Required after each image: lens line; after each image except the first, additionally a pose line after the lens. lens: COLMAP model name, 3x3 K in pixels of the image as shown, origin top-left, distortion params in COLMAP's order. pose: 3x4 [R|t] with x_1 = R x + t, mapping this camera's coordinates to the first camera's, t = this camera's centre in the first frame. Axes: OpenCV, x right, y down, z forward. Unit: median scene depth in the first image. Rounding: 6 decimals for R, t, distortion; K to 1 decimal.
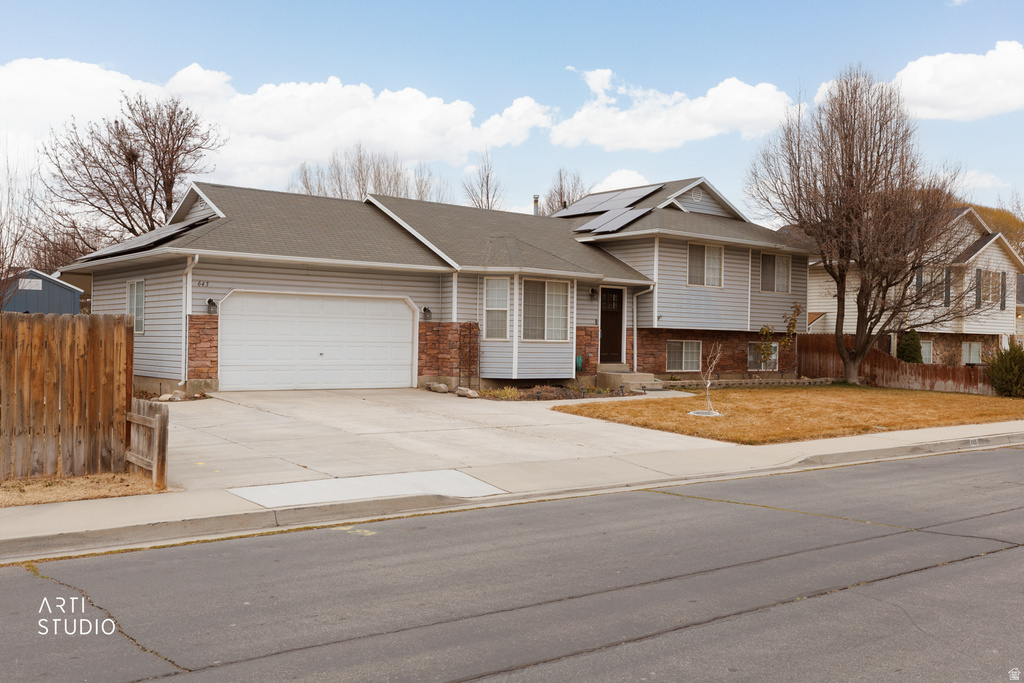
lens RADIAL K [[961.7, 0, 513.5], [0, 961.7, 344.0], [0, 0, 1]] dist [0.006304, 0.000000]
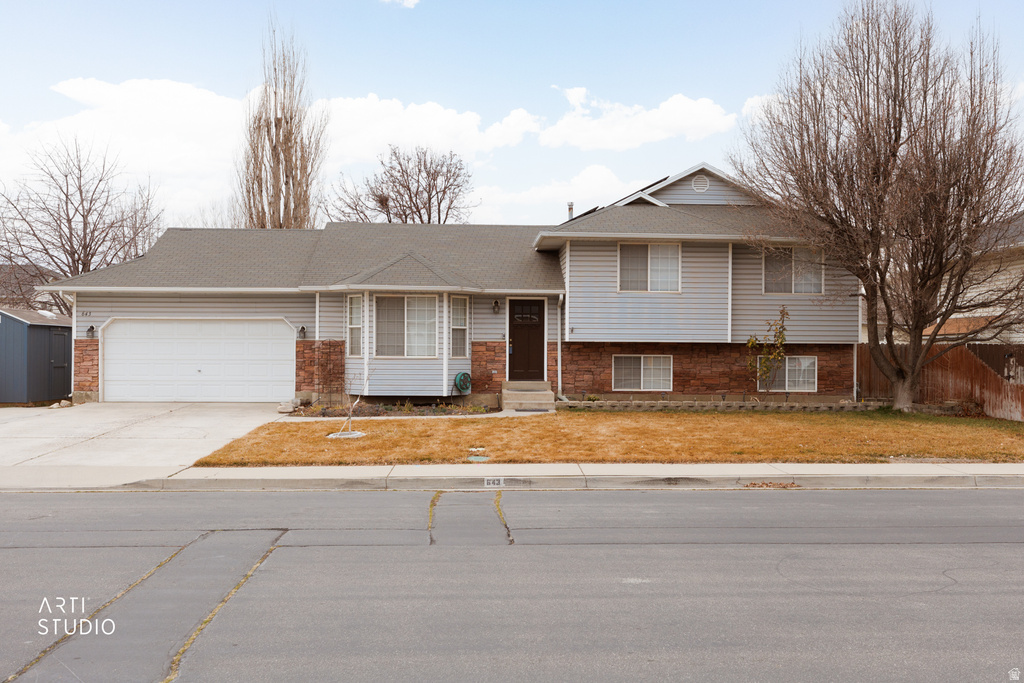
lens RADIAL K [[961.7, 0, 509.5], [0, 961.7, 341.4], [0, 0, 1]] dist [0.006304, 0.000000]
pose [[0.807449, -0.018445, -0.589648, 0.641166], [0.006275, 0.999723, -0.022680, 0.003138], [0.589903, 0.014613, 0.807342, 0.248359]]
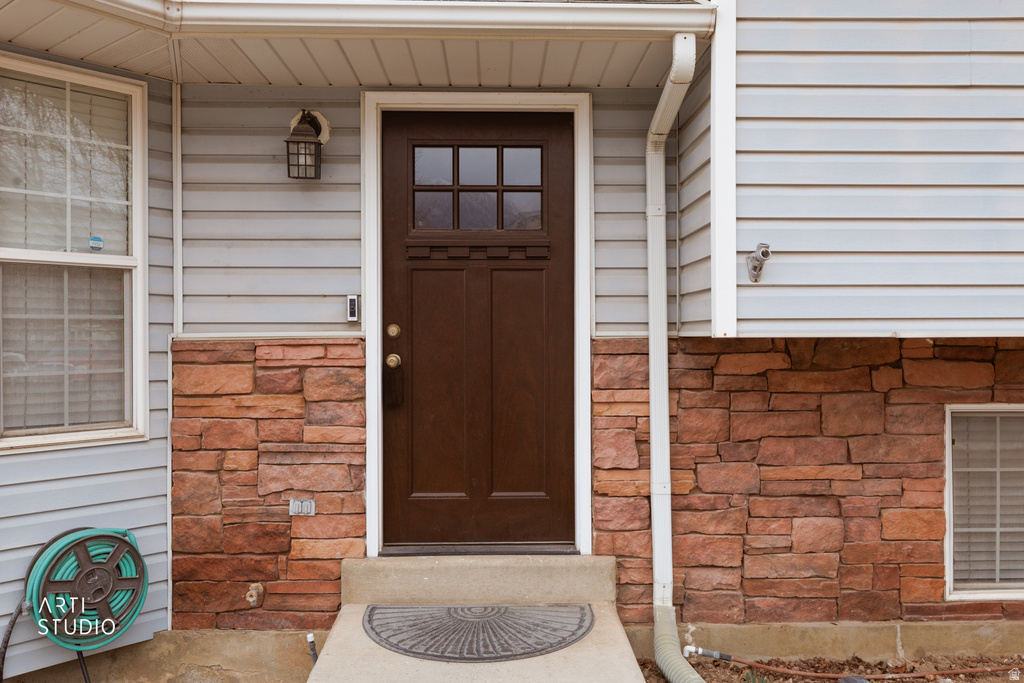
lens RADIAL K [[873.0, 0, 513.9], [0, 873.0, 338.4], [0, 0, 1]] dist [-0.005772, 0.011685]
pose [[0.797820, -0.017565, -0.602640, 0.202270], [0.014242, 0.999846, -0.010287, -0.016036], [0.602727, -0.000376, 0.797947, 0.892253]]
